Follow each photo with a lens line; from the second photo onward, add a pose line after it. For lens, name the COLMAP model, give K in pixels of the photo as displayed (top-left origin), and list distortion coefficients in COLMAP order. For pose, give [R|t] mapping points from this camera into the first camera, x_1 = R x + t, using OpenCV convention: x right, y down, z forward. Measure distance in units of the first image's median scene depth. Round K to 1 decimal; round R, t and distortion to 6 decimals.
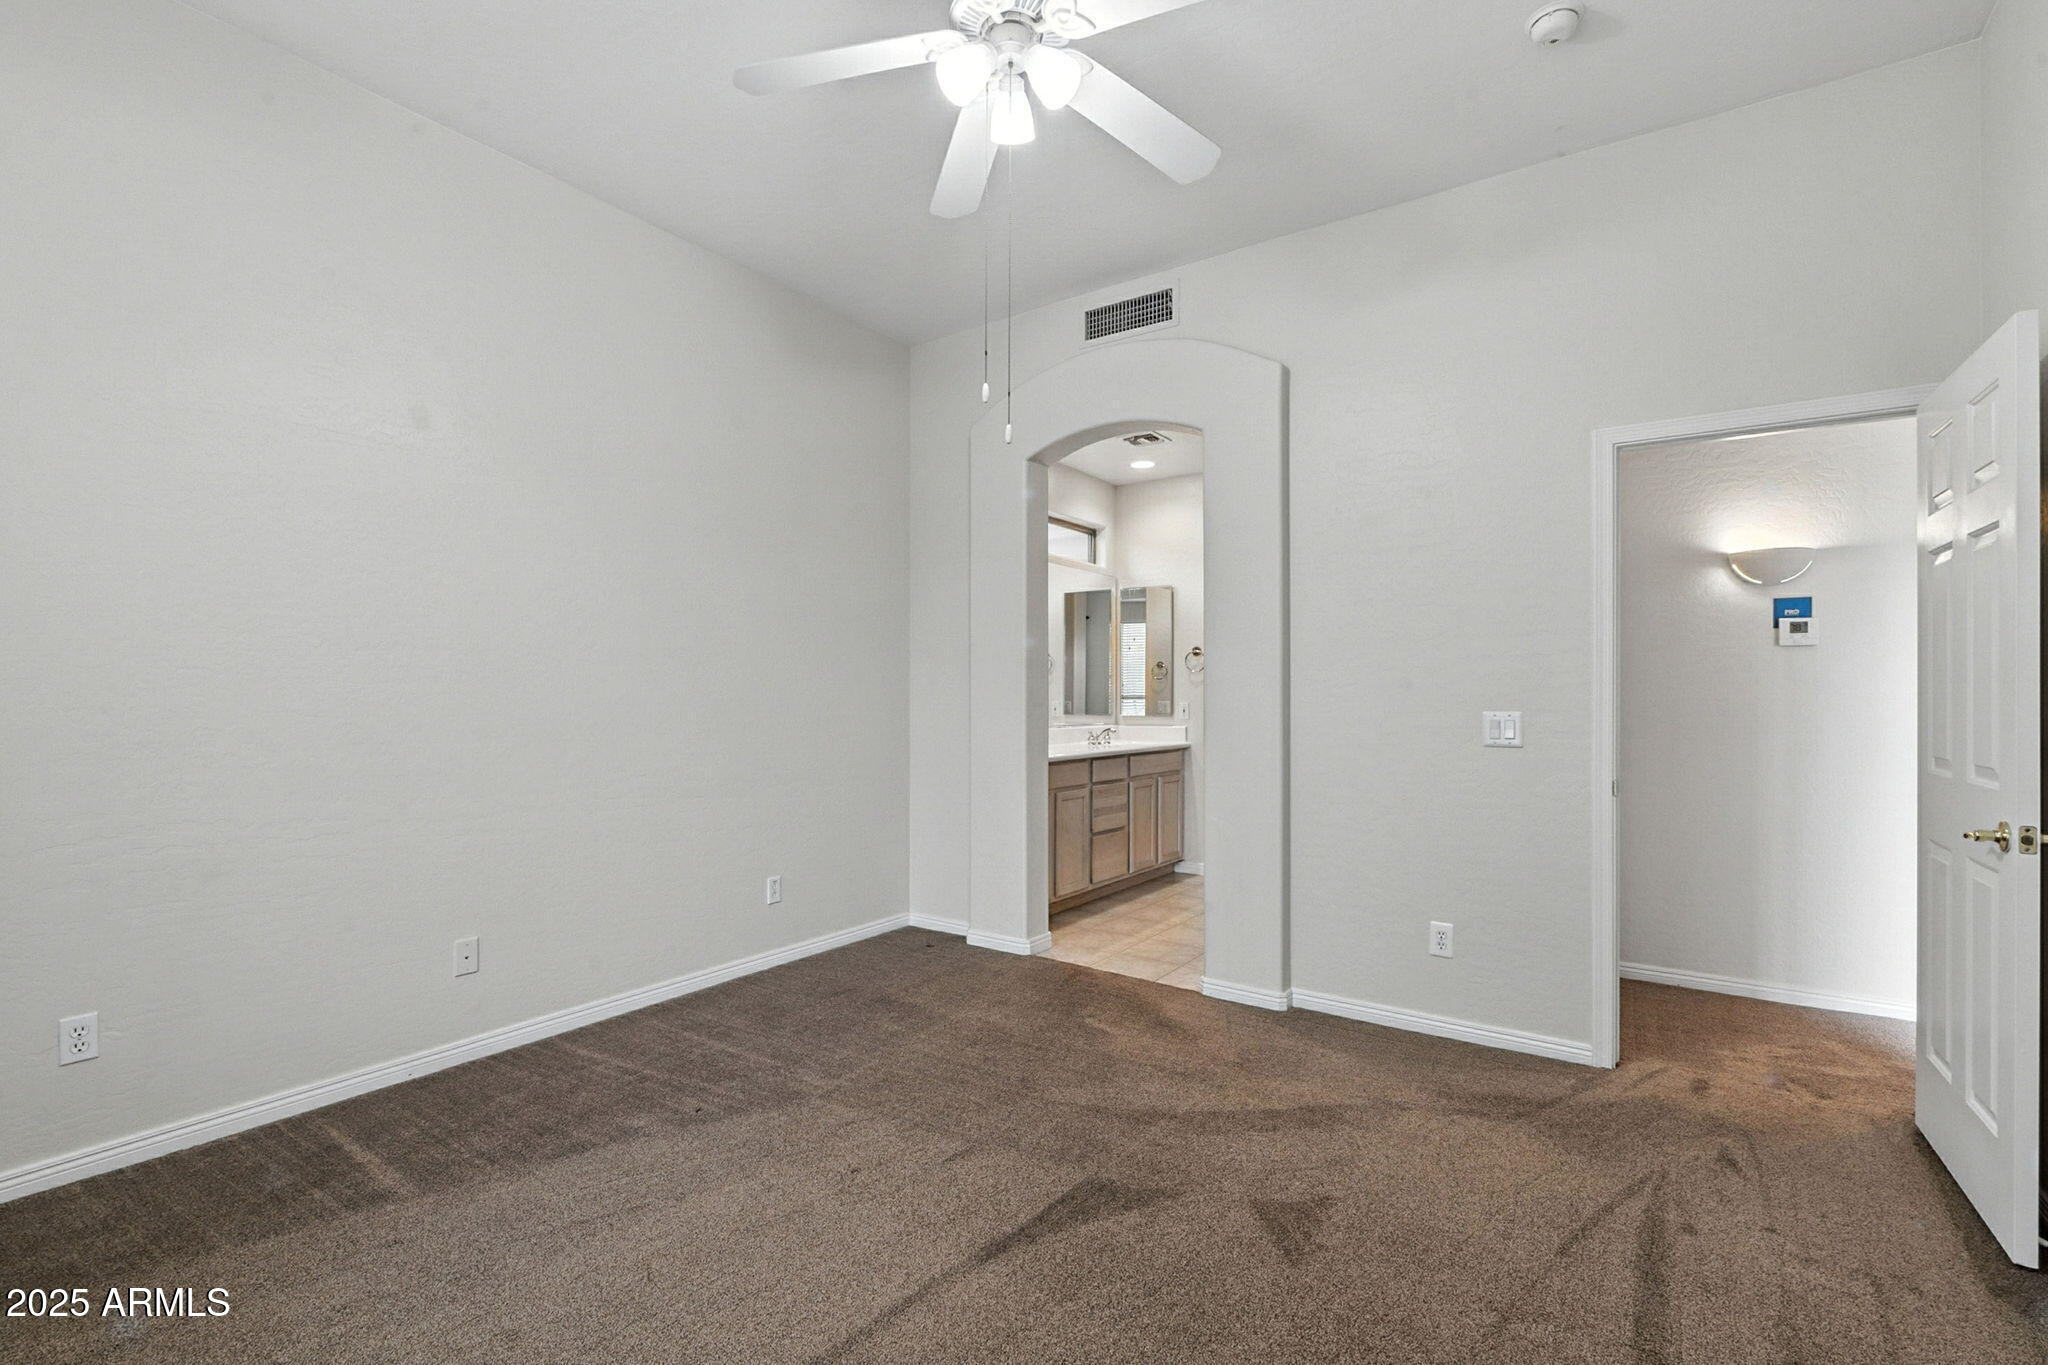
lens RADIAL K [[917.0, 0, 1015.1], [0, 917.0, 691.1], [0, 0, 1]] dist [0.001043, 0.000023]
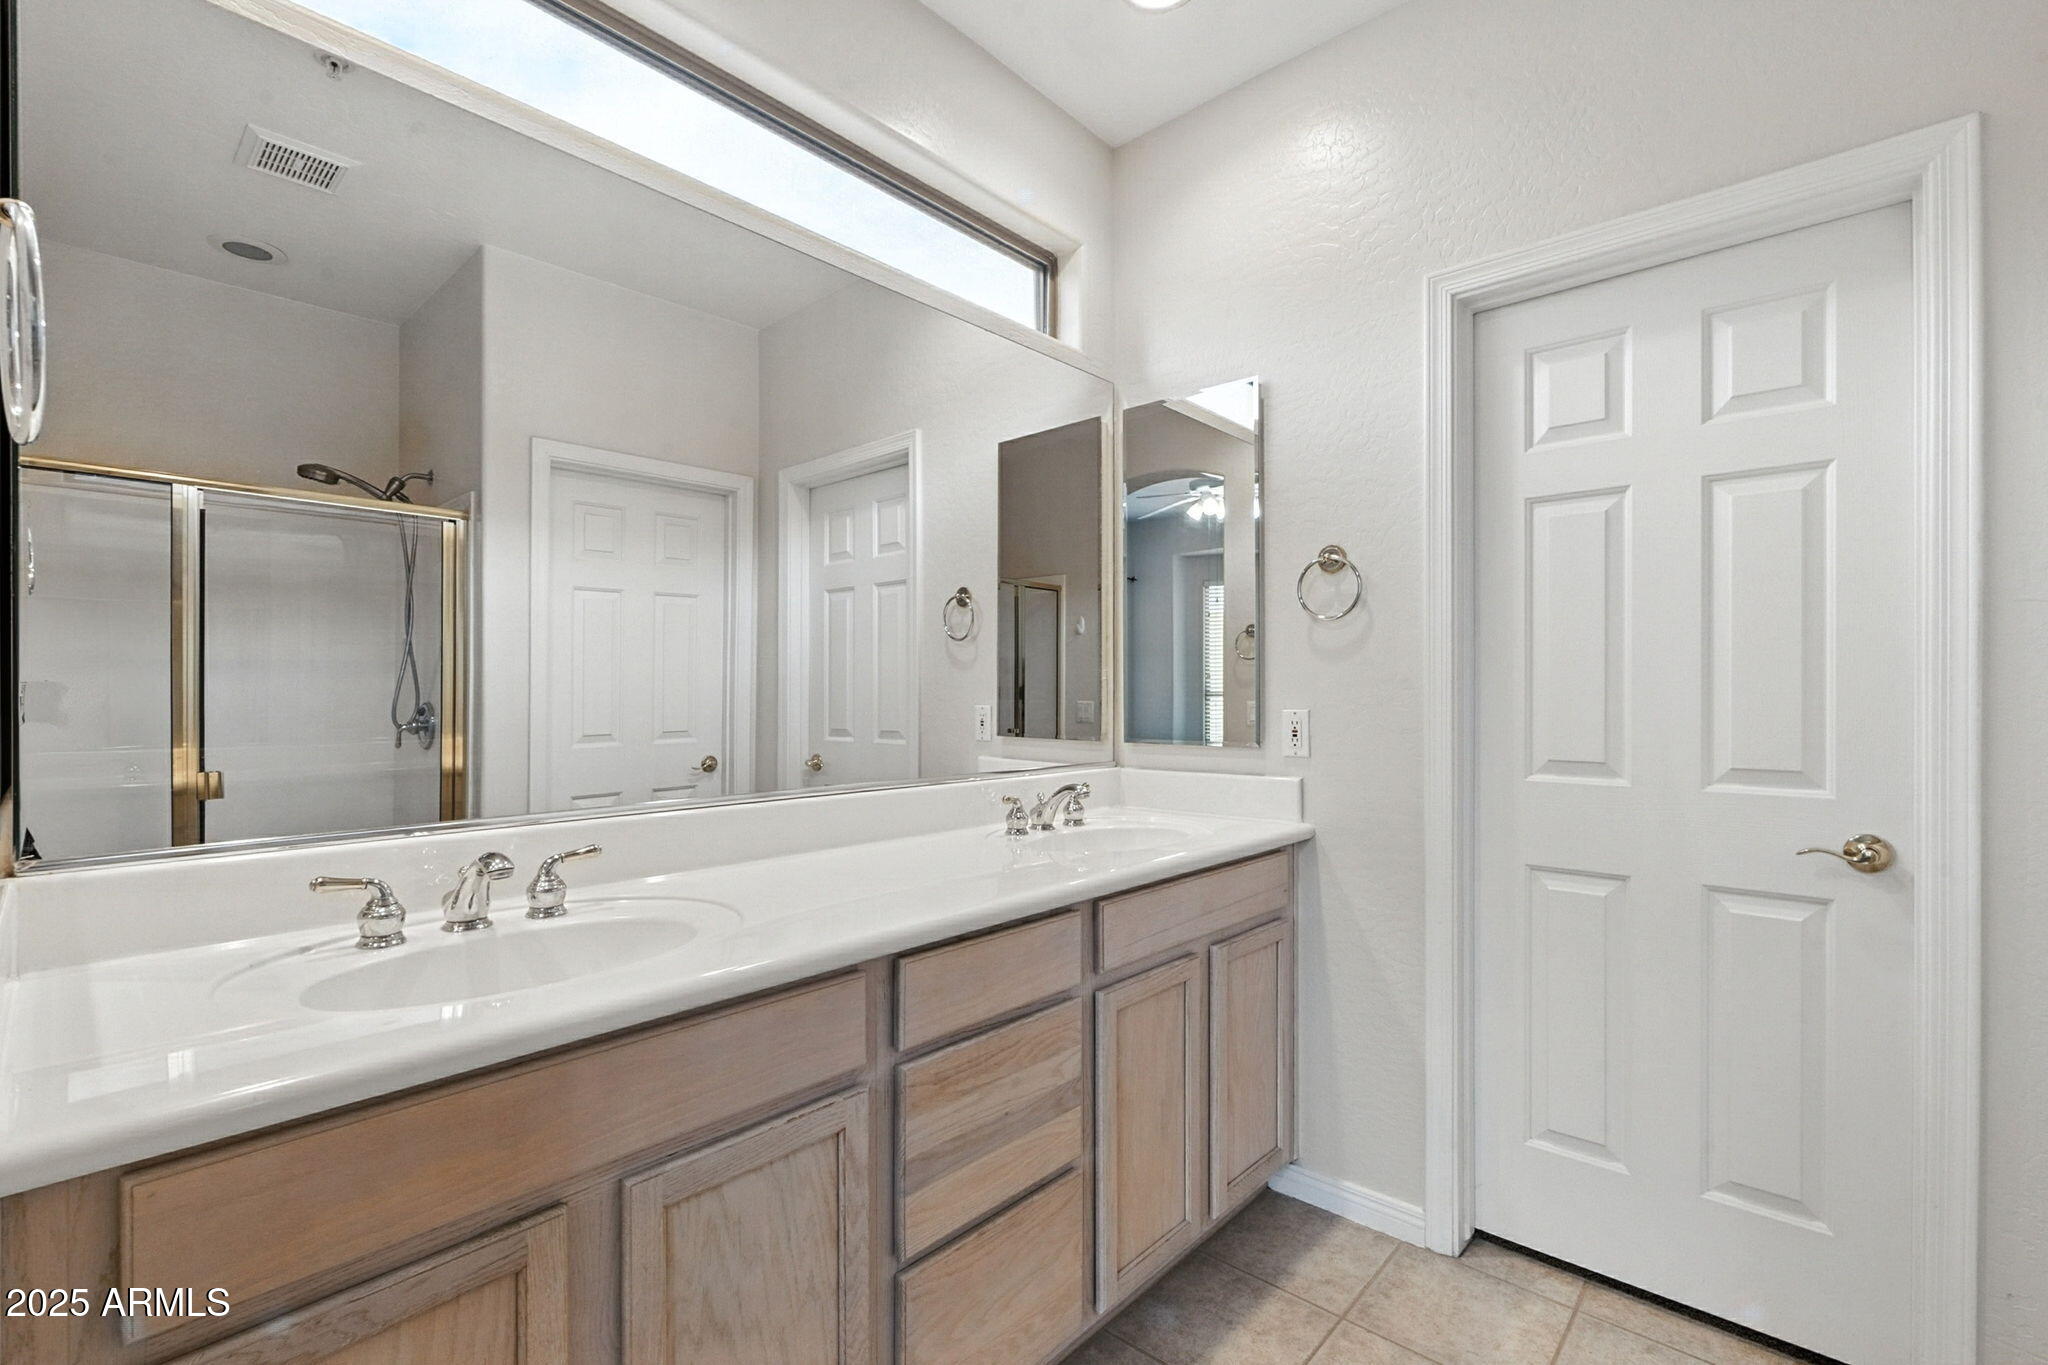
lens RADIAL K [[917.0, 0, 1015.1], [0, 917.0, 691.1], [0, 0, 1]] dist [0.001043, 0.000023]
pose [[0.995046, 0.002262, -0.099388, 0.116256], [-0.003239, 0.999948, -0.009676, 0.010090], [0.099361, 0.009950, 0.995002, 0.660161]]
